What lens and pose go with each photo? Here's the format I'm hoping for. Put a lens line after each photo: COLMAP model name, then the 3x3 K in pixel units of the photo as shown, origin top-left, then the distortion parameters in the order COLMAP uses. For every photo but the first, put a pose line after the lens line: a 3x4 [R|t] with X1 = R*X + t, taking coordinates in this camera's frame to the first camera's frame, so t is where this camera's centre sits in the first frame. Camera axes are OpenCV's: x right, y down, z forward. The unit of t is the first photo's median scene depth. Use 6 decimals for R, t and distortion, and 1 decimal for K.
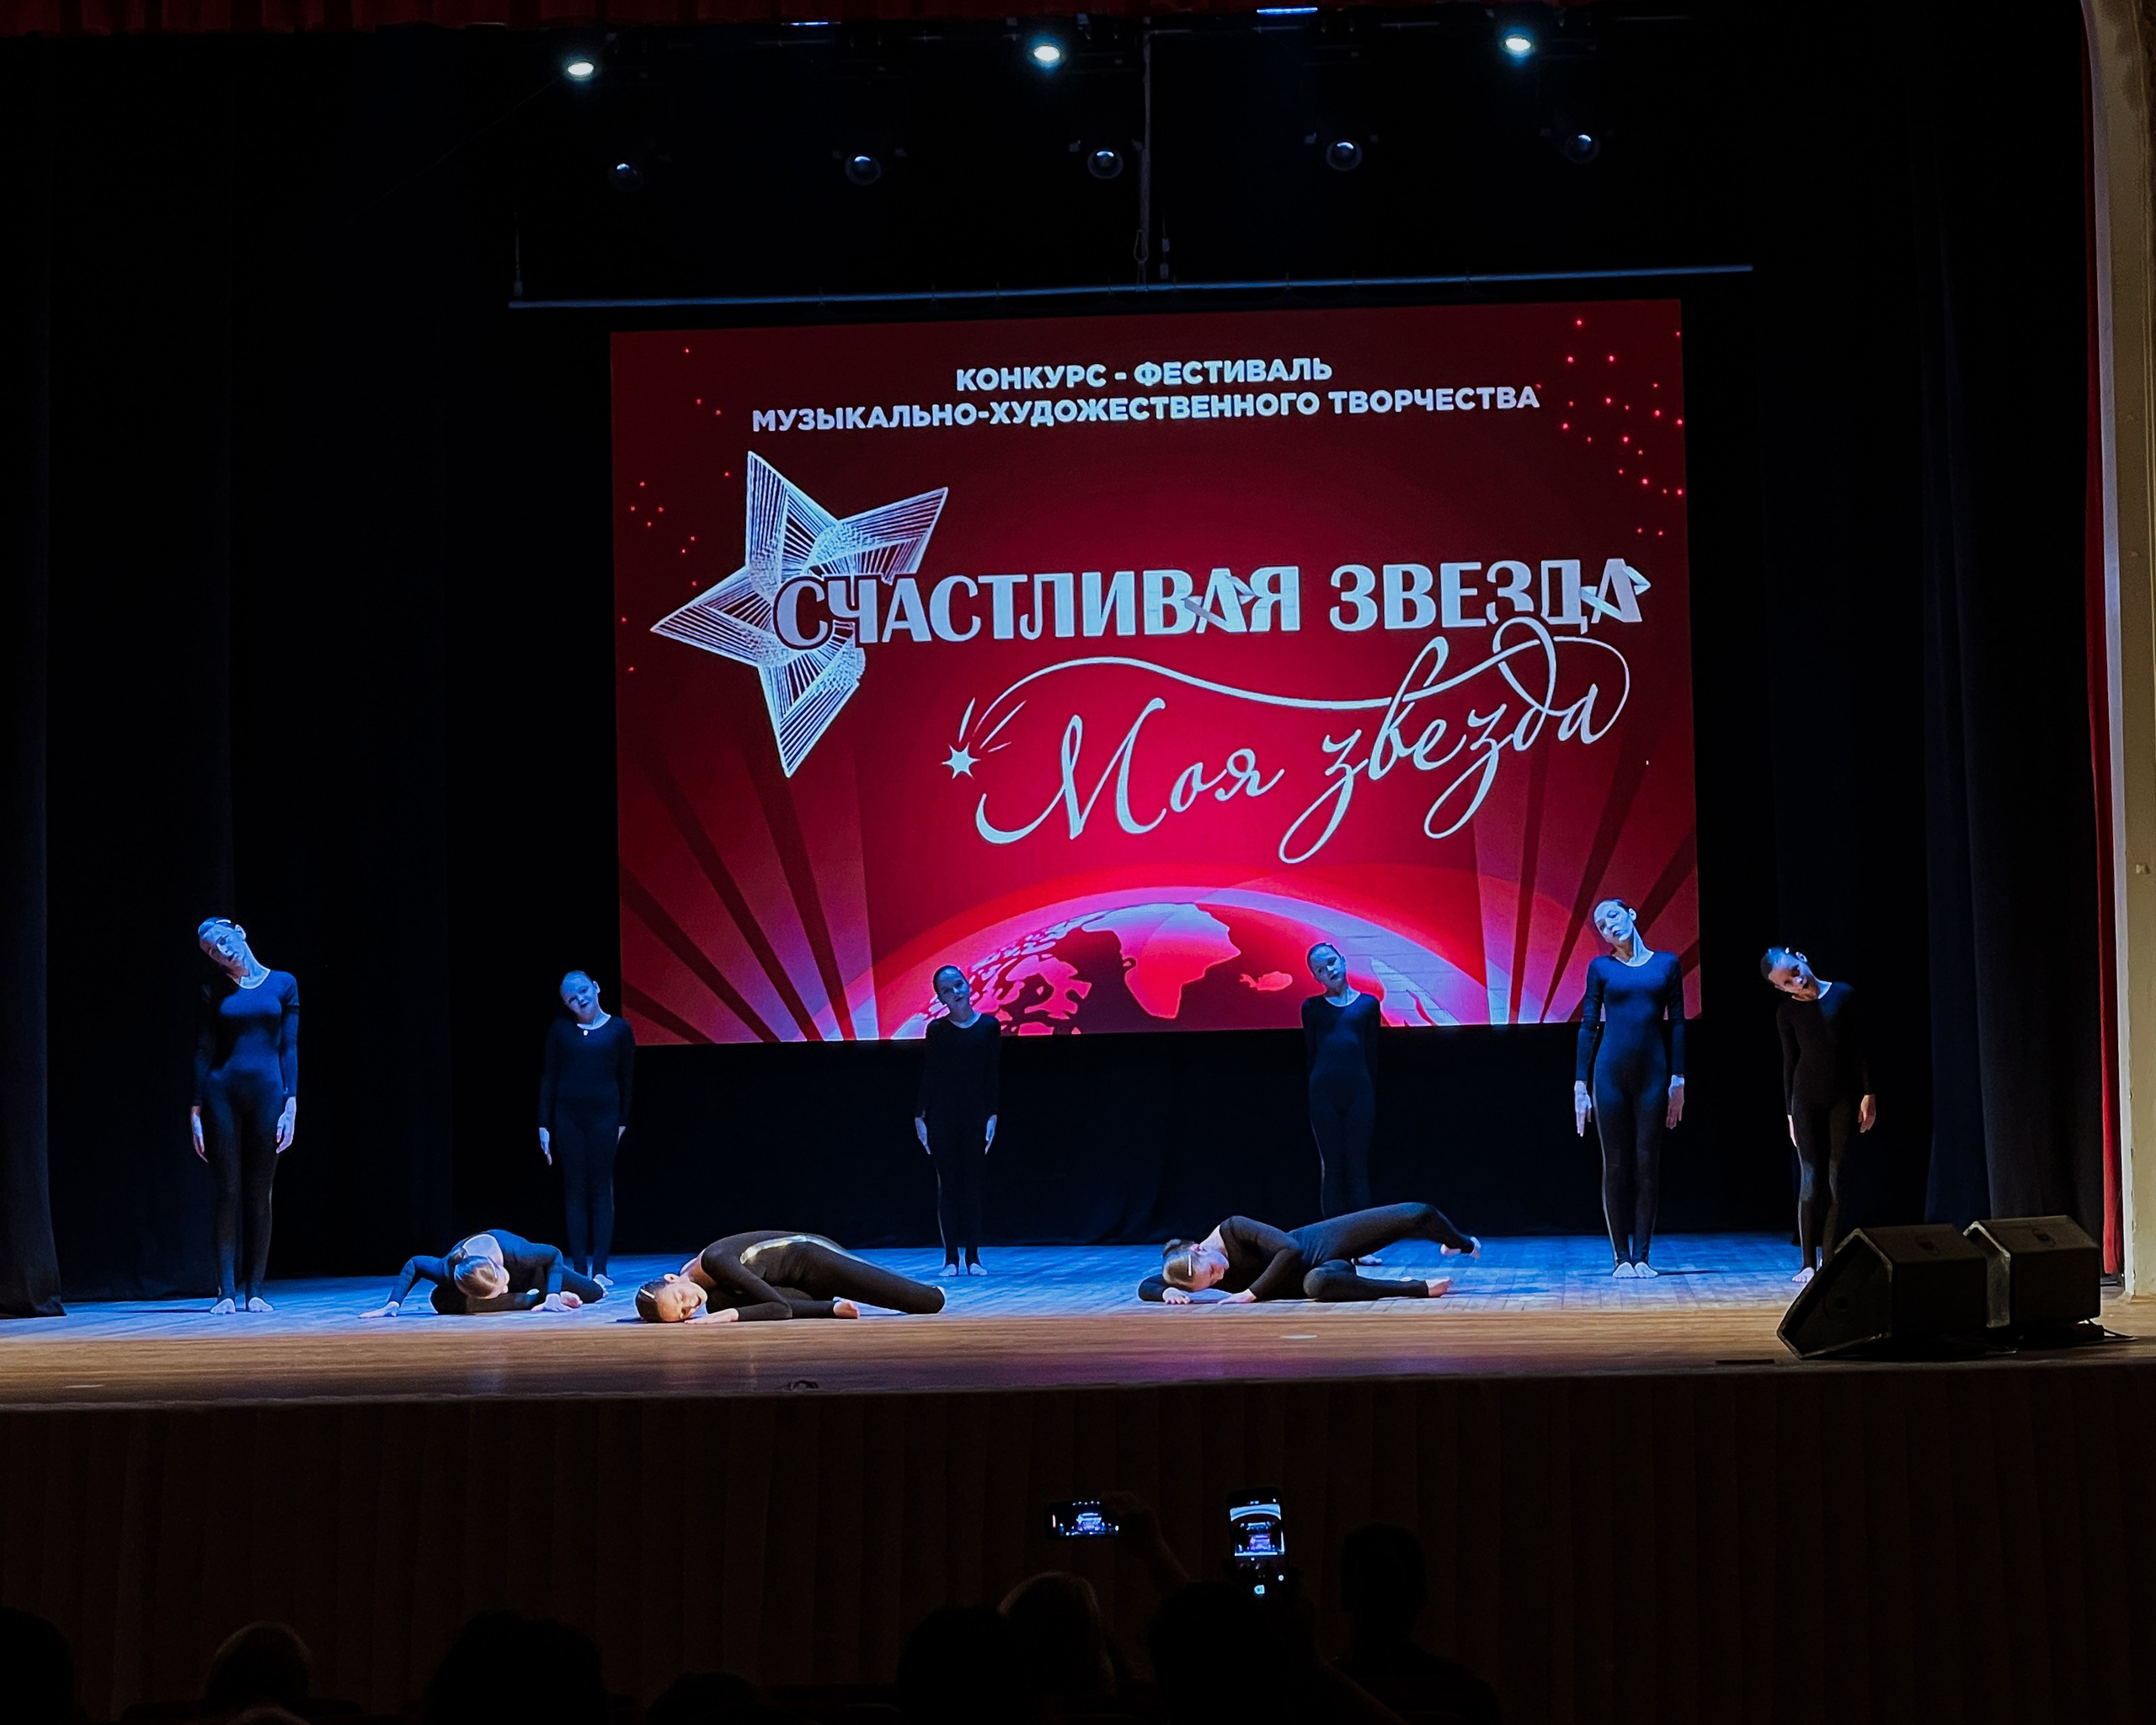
lens RADIAL K [[4512.0, 0, 1099.3], [0, 4512.0, 881.2], [0, 0, 1]] dist [0.108572, 0.000000]
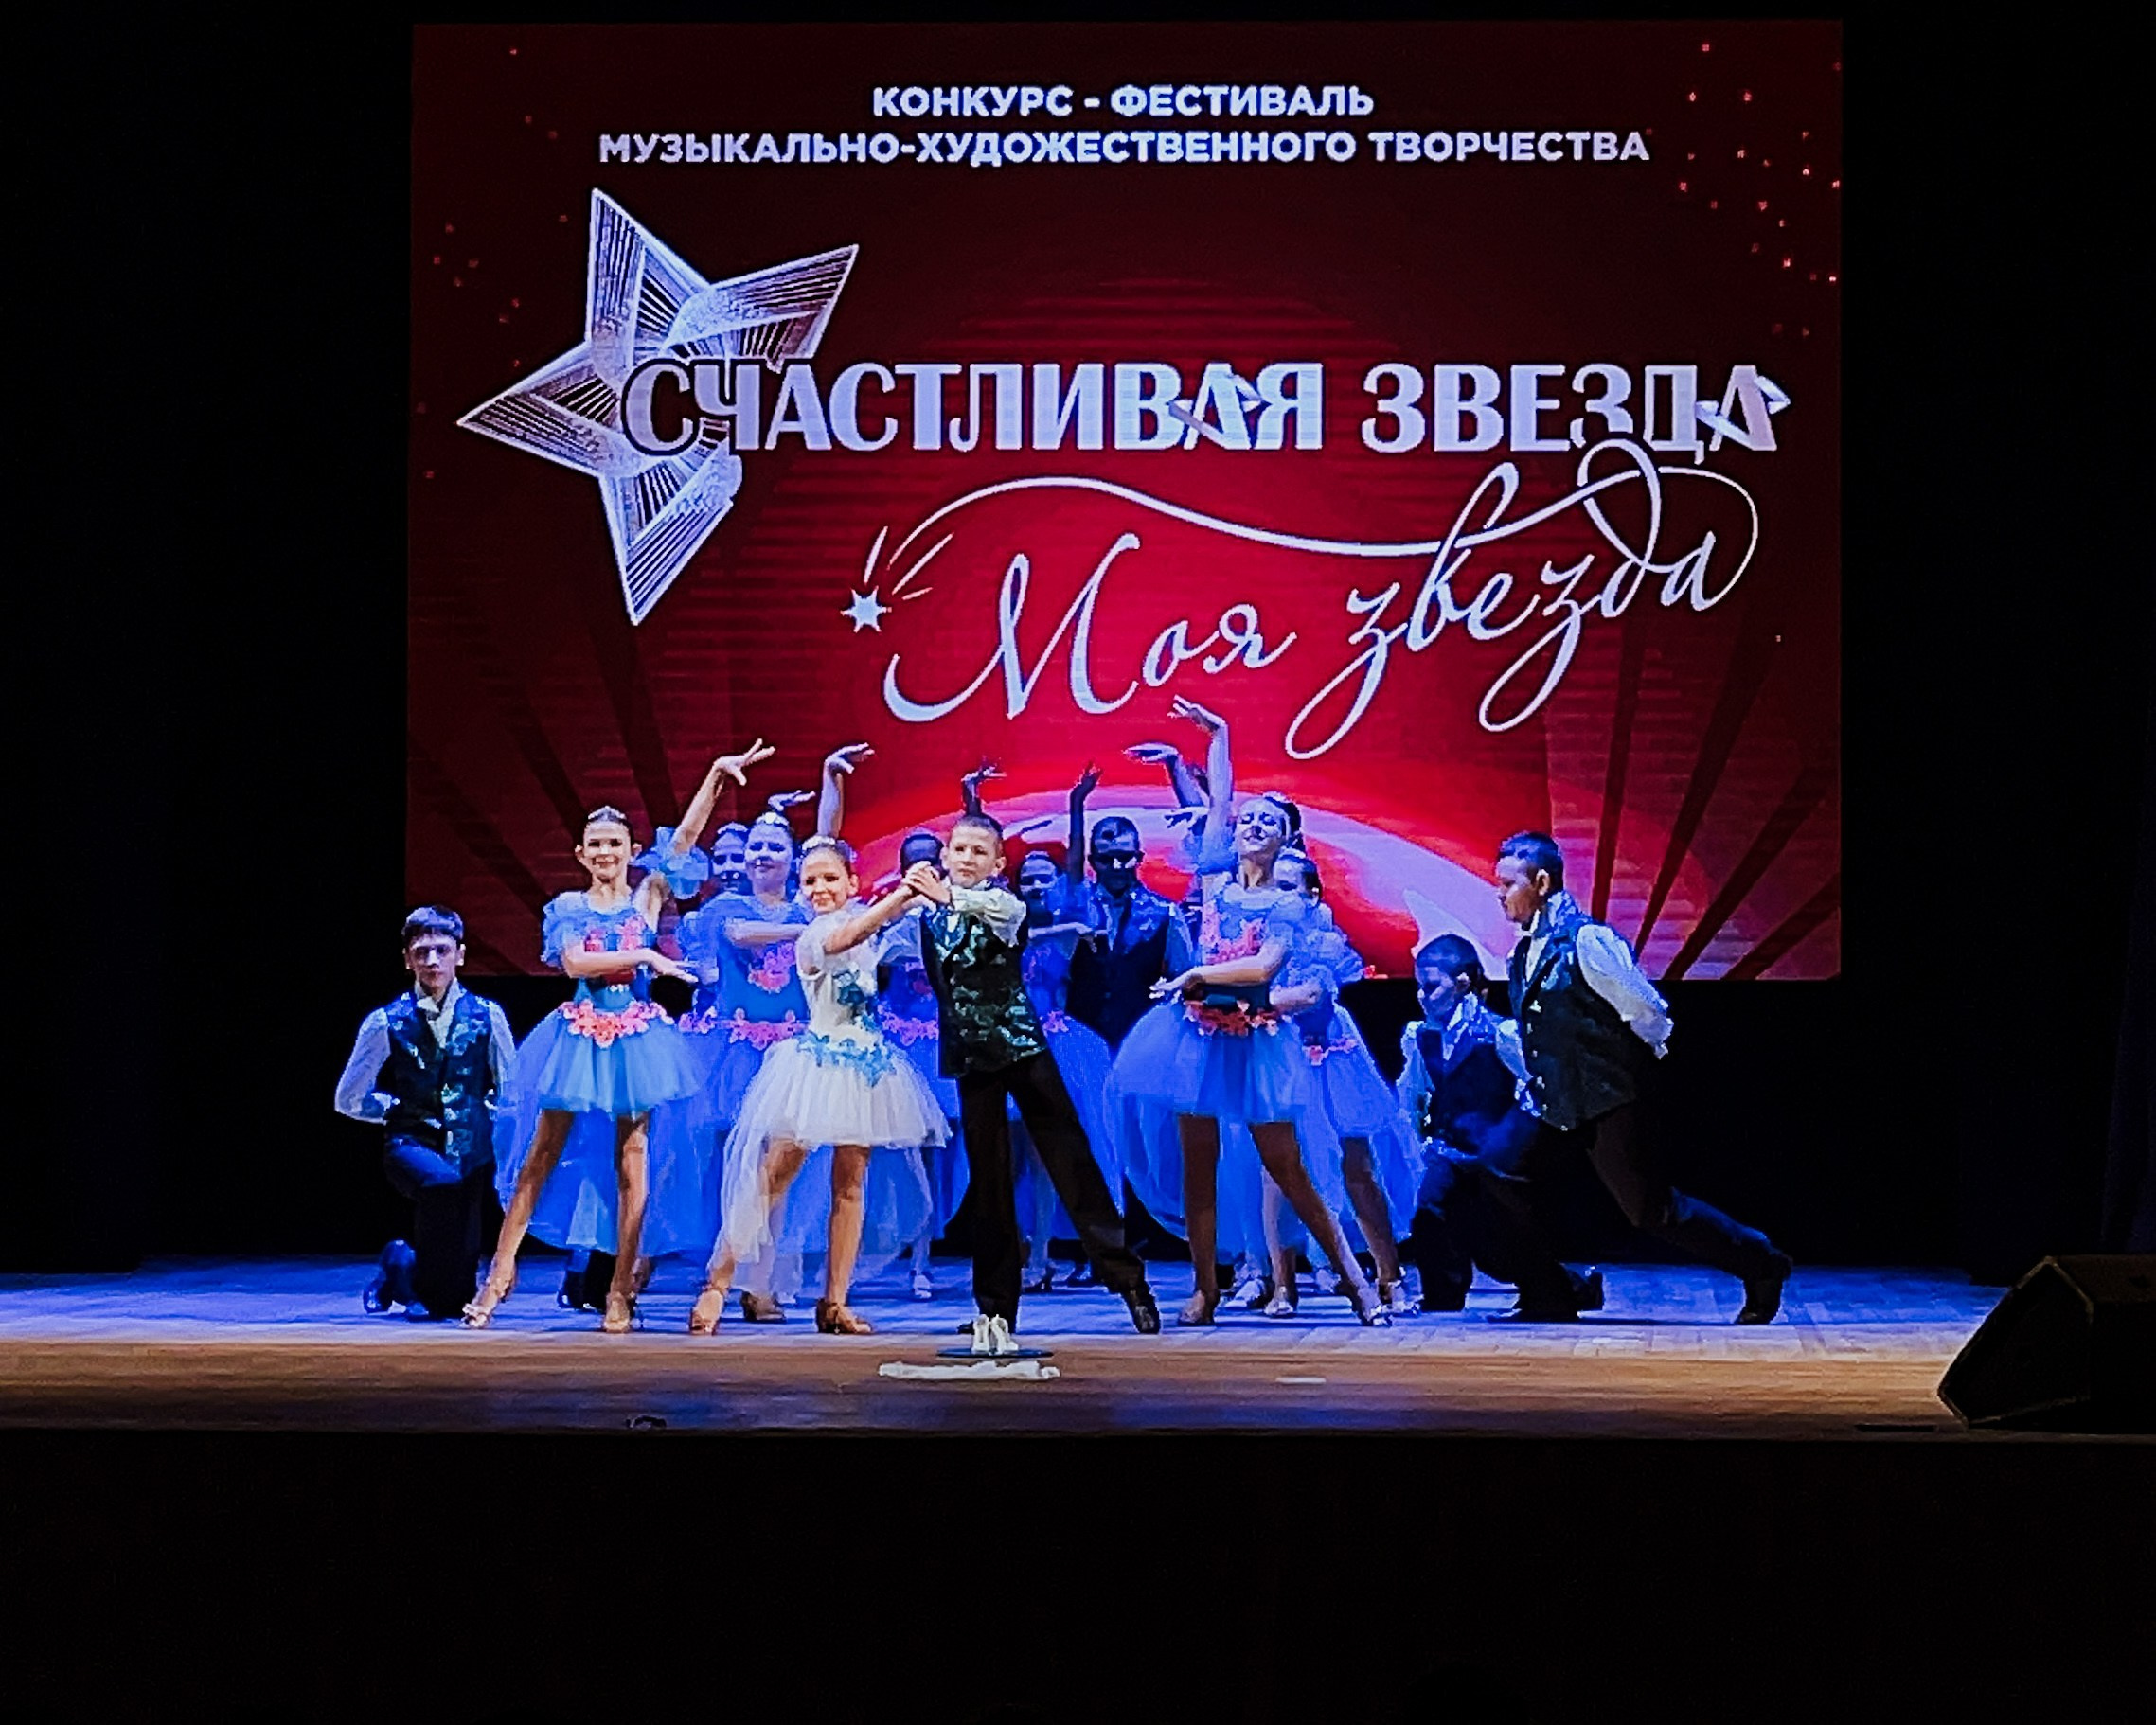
lens RADIAL K [[3287.8, 0, 1184.5], [0, 3287.8, 852.8], [0, 0, 1]] dist [0.068043, 0.000000]
pose [[0.999606, 0.027807, -0.003929, 0.025637], [-0.027791, 0.999605, 0.004078, 0.010080], [0.004040, -0.003967, 0.999984, 0.451322]]
